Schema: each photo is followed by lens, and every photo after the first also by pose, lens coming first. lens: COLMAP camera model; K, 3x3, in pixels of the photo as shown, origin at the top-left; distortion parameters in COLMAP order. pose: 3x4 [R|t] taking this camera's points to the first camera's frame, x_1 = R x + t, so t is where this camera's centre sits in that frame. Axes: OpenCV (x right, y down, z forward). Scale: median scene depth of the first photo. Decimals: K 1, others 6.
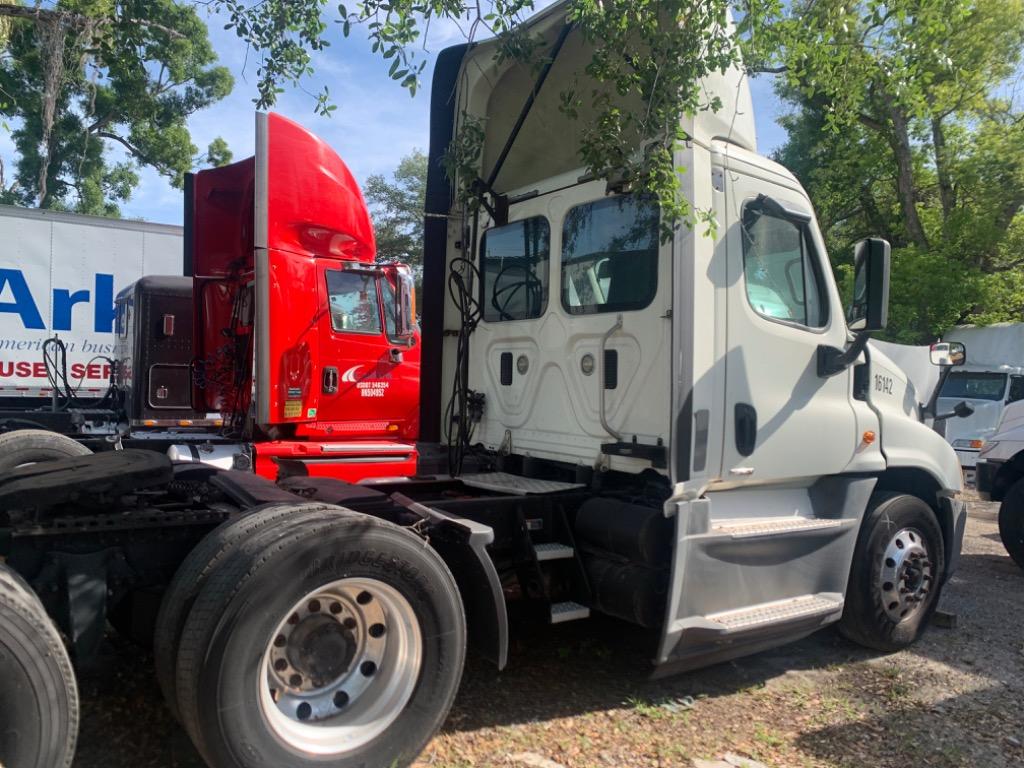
lens RADIAL K [[752.5, 0, 512.0], [0, 752.5, 384.0], [0, 0, 1]] dist [0.065114, -0.073880]
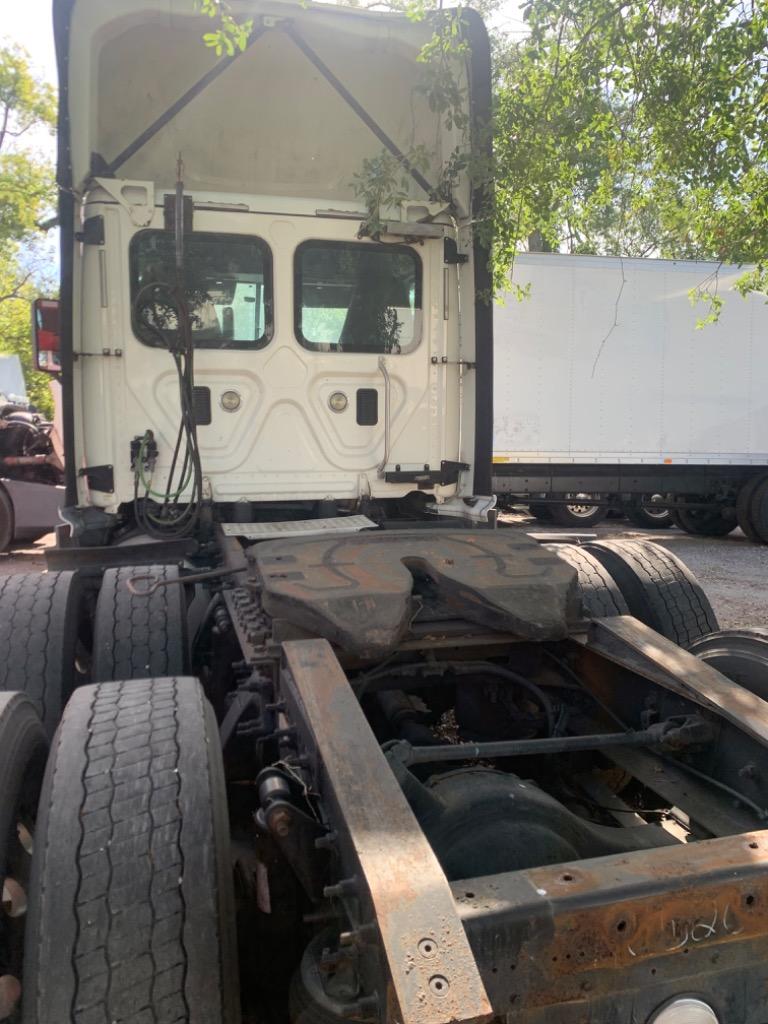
lens RADIAL K [[752.5, 0, 384.0], [0, 752.5, 512.0], [0, 0, 1]] dist [0.065114, -0.073880]
pose [[0.425834, -0.145936, 0.892955, -0.845552], [0.013588, 0.987827, 0.154961, -0.037523], [-0.904699, -0.053854, 0.422634, 0.504767]]
